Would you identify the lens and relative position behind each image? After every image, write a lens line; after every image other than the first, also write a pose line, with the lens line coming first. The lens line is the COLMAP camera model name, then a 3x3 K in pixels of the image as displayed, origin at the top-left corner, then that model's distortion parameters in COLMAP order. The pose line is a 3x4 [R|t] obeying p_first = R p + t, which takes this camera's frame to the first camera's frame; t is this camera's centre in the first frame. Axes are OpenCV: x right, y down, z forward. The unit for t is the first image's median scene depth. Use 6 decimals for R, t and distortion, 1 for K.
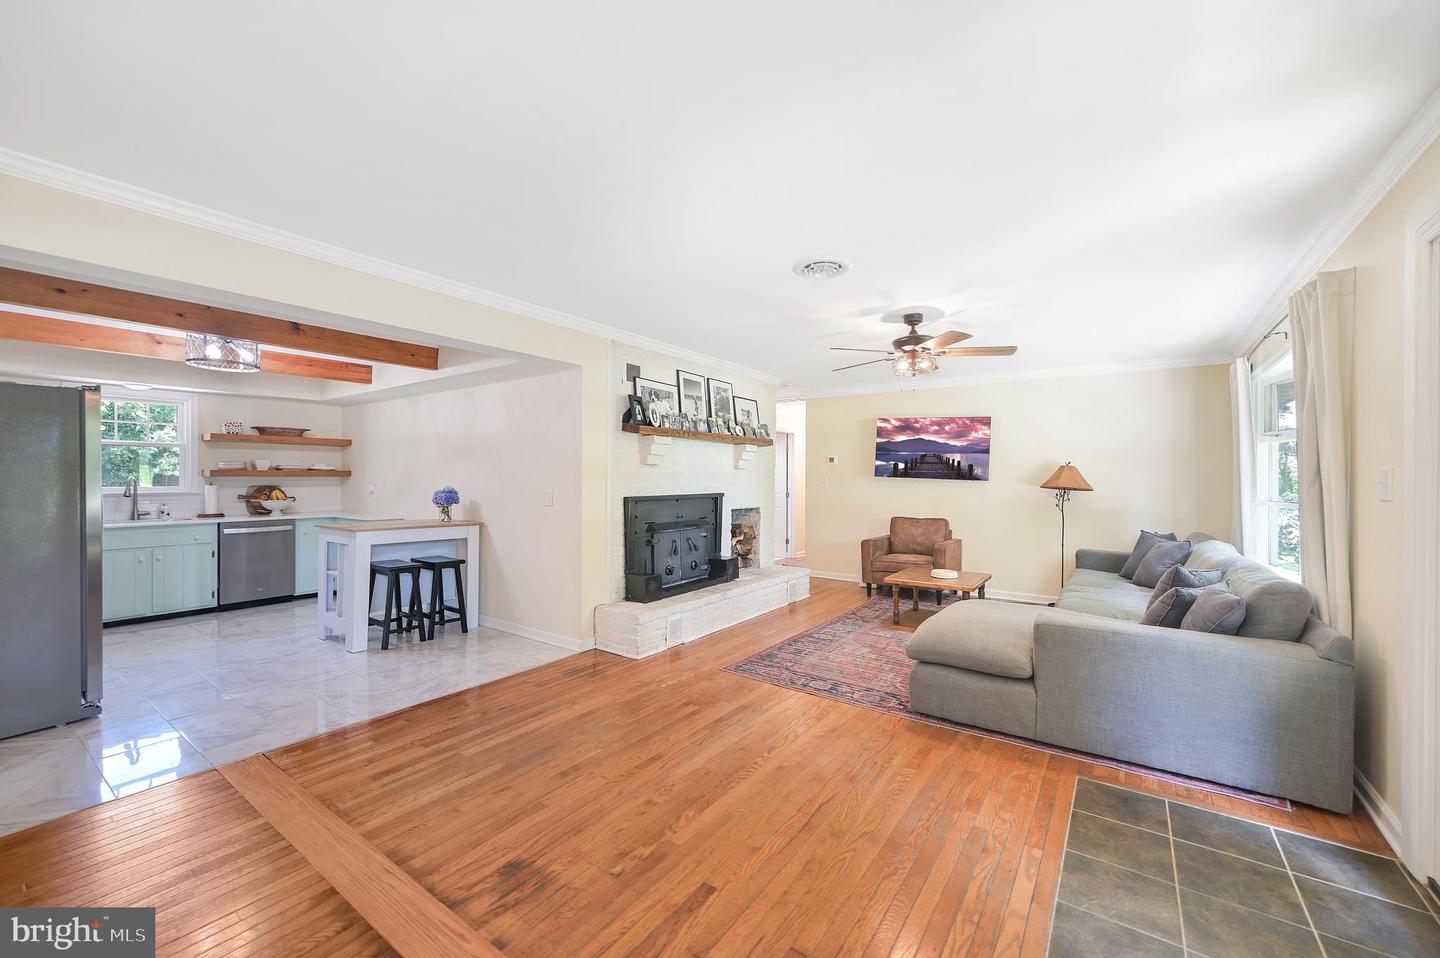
lens RADIAL K [[573.4, 0, 713.5], [0, 573.4, 477.2], [0, 0, 1]] dist [0.000001, 0.000130]
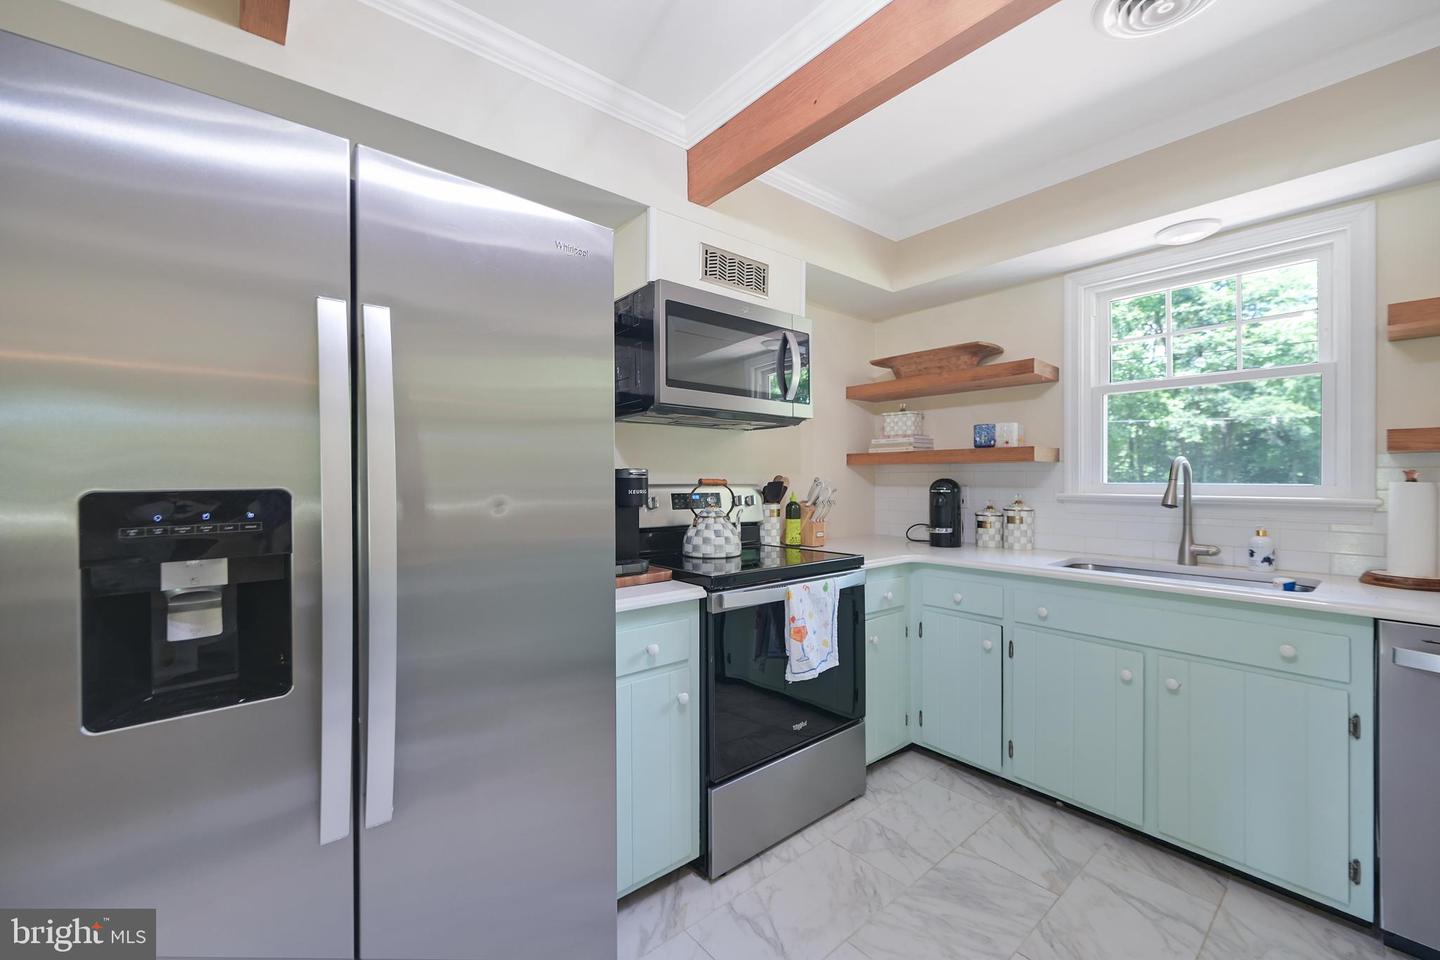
lens RADIAL K [[573.4, 0, 713.5], [0, 573.4, 478.2], [0, 0, 1]] dist [0.000001, 0.000130]
pose [[-0.258551, -0.001895, -0.965996, -0.488904], [-0.000732, 0.999998, -0.001766, 0.013078], [0.965997, 0.000250, -0.258552, 0.723237]]
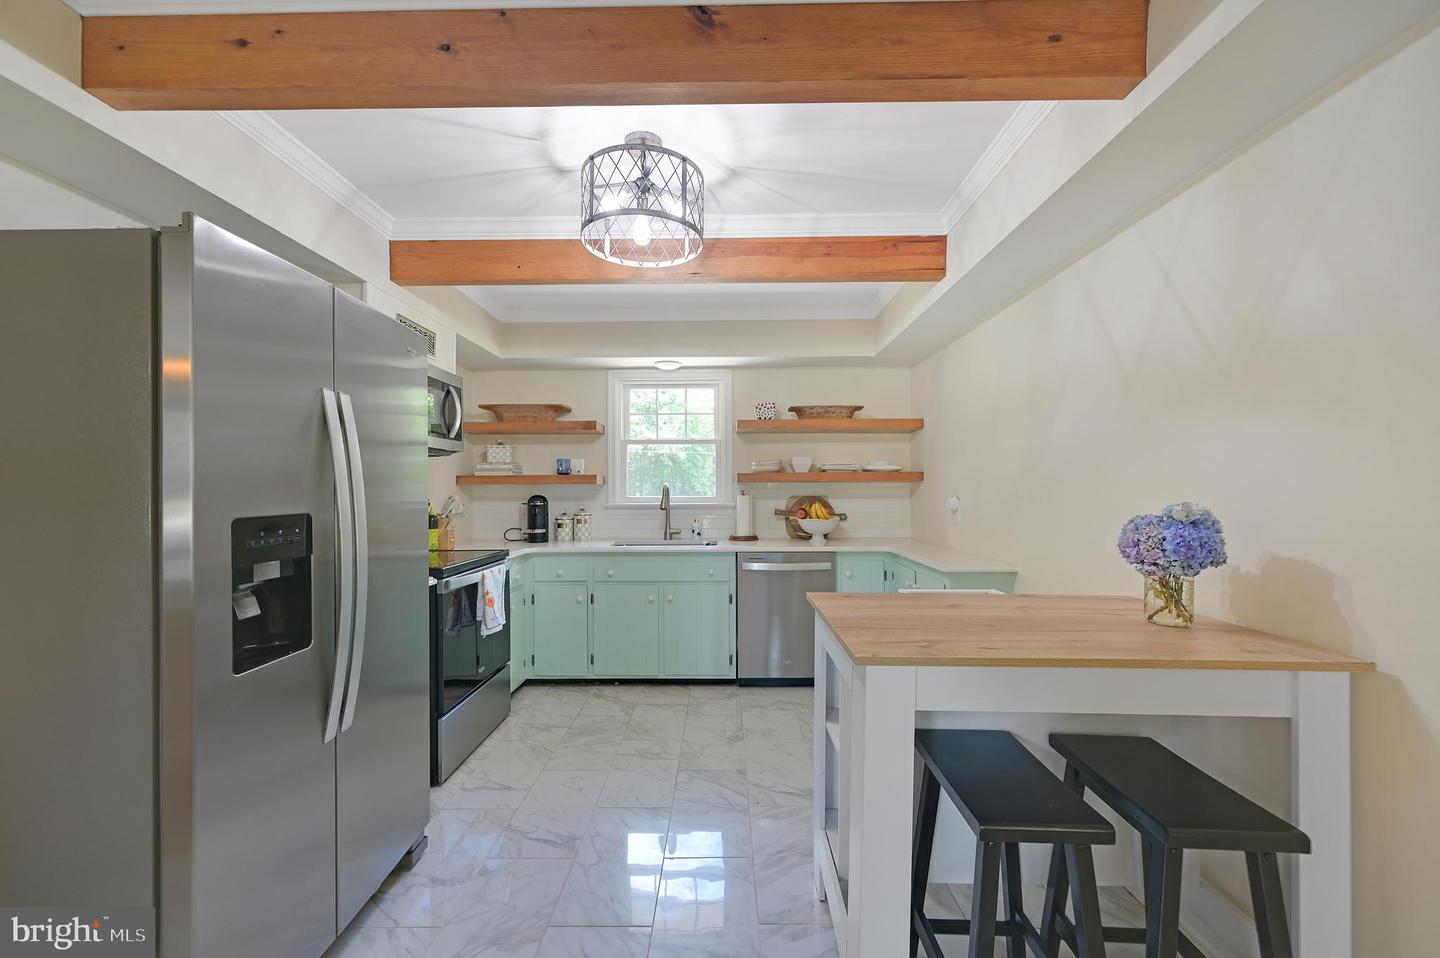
lens RADIAL K [[561.0, 0, 720.7], [0, 561.0, 486.4], [0, 0, 1]] dist [-0.000320, -0.000020]
pose [[0.570605, -0.008101, -0.821185, -0.325599], [0.005746, 0.999966, -0.005872, 0.007327], [0.821205, -0.001368, 0.570632, 0.584221]]
